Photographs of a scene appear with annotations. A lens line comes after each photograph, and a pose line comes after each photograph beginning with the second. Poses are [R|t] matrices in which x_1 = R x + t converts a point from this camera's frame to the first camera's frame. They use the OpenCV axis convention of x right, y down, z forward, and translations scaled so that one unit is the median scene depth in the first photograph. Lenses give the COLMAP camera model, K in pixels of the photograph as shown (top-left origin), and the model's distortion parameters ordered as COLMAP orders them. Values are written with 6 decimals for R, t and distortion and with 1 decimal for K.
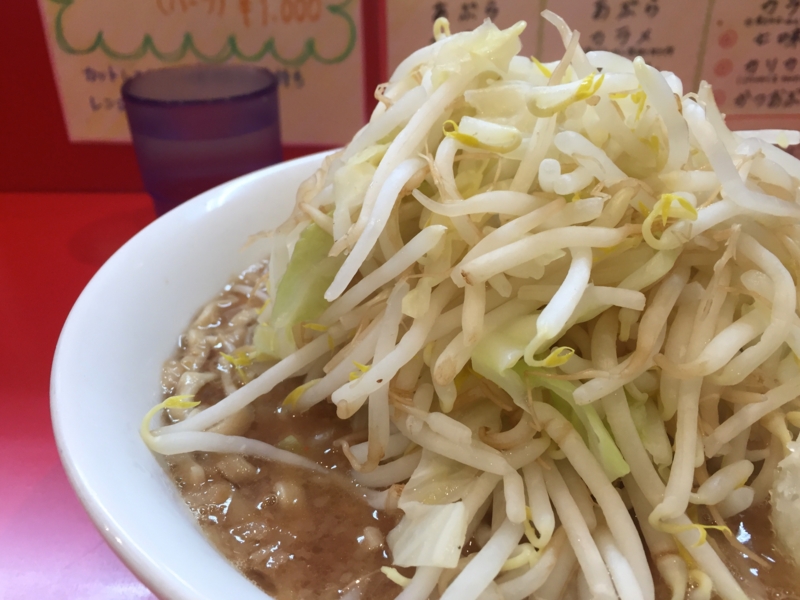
lens RADIAL K [[675.4, 0, 400.3], [0, 675.4, 318.1], [0, 0, 1]] dist [0.079291, -0.118306]
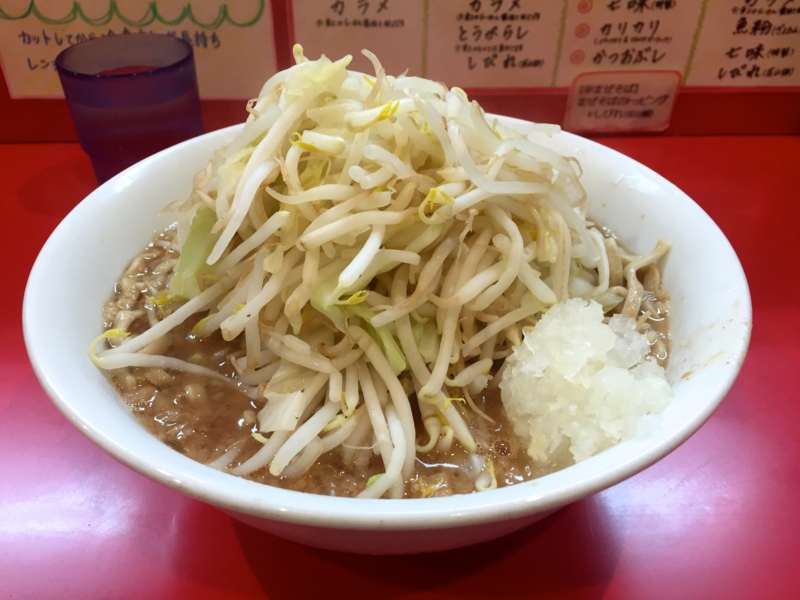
lens RADIAL K [[680.3, 0, 400.0], [0, 680.3, 300.0], [0, 0, 1]] dist [0.092563, -0.131544]
pose [[0.998071, -0.029931, 0.054396, 0.211554], [0.024484, 0.994868, 0.098179, -0.079114], [-0.057056, -0.096658, 0.993681, -0.503235]]
